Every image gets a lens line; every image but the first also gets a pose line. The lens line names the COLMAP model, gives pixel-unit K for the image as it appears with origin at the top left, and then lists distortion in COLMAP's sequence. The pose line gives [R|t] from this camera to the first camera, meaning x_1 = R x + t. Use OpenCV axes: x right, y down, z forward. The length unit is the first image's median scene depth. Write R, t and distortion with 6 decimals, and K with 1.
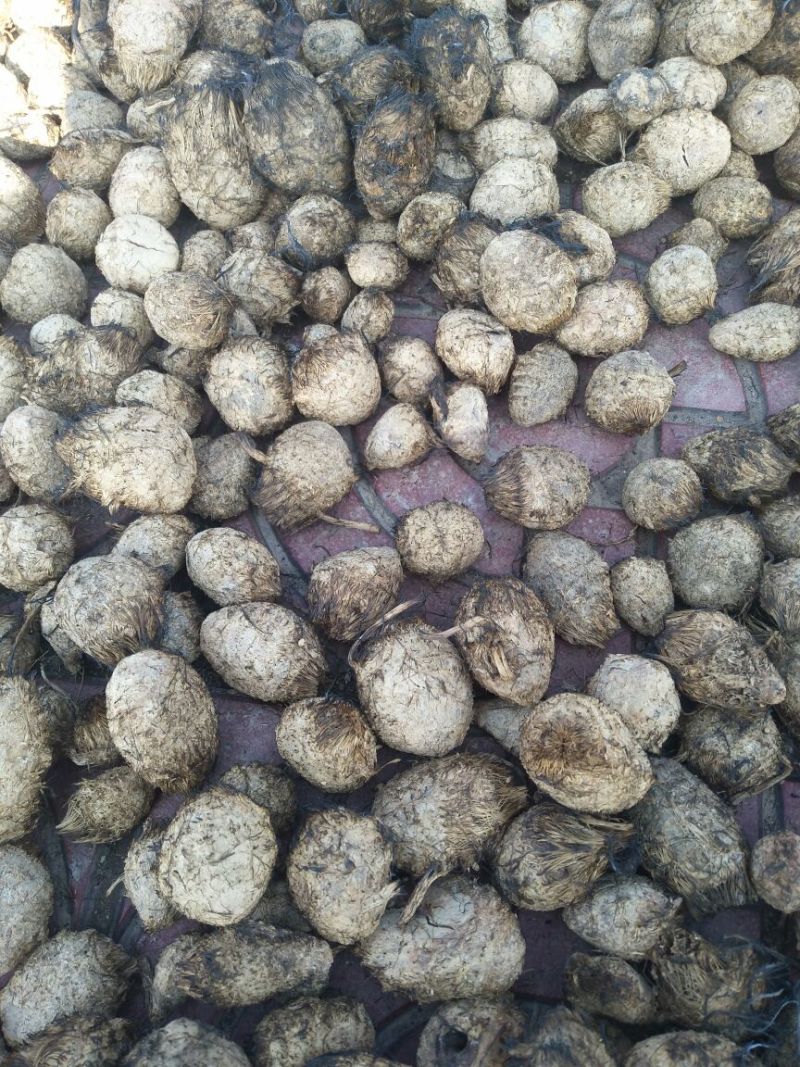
lens RADIAL K [[882.7, 0, 400.0], [0, 882.7, 533.5], [0, 0, 1]] dist [0.004498, -0.005289]
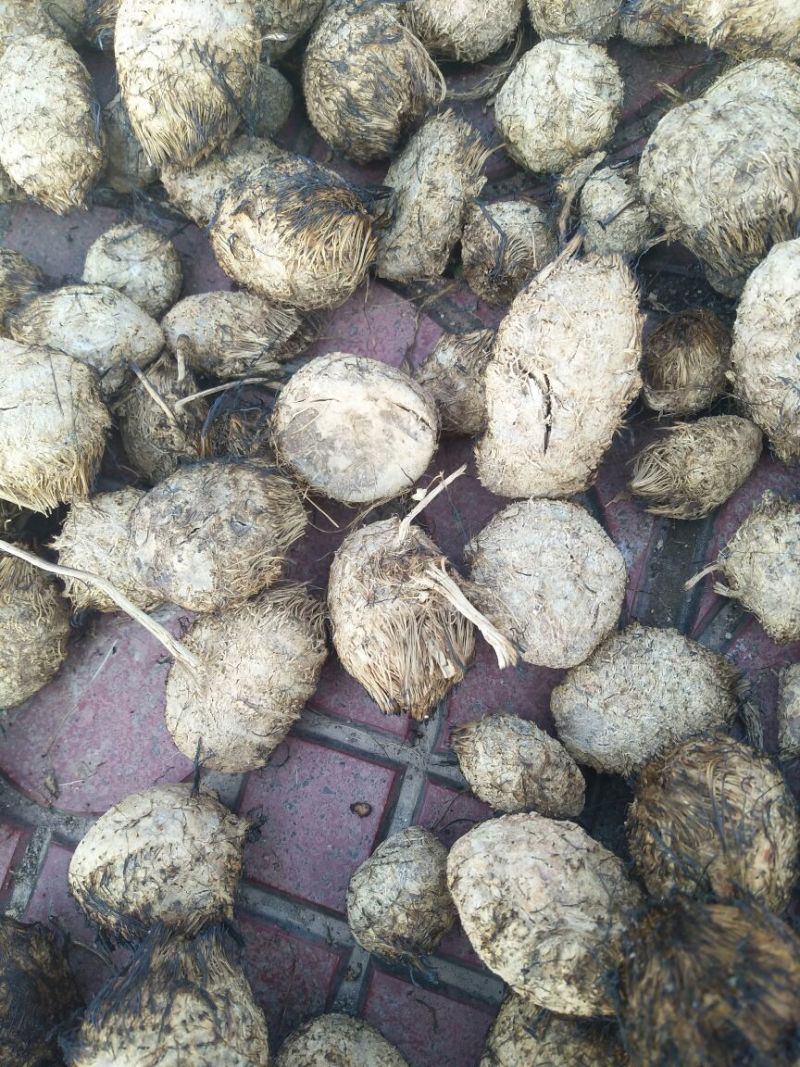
lens RADIAL K [[882.7, 0, 400.0], [0, 882.7, 533.5], [0, 0, 1]] dist [0.004498, -0.005289]
pose [[0.983273, 0.131870, -0.125638, -0.476909], [-0.101974, 0.970117, 0.220170, 0.233630], [0.150917, -0.203676, 0.967337, 0.285584]]
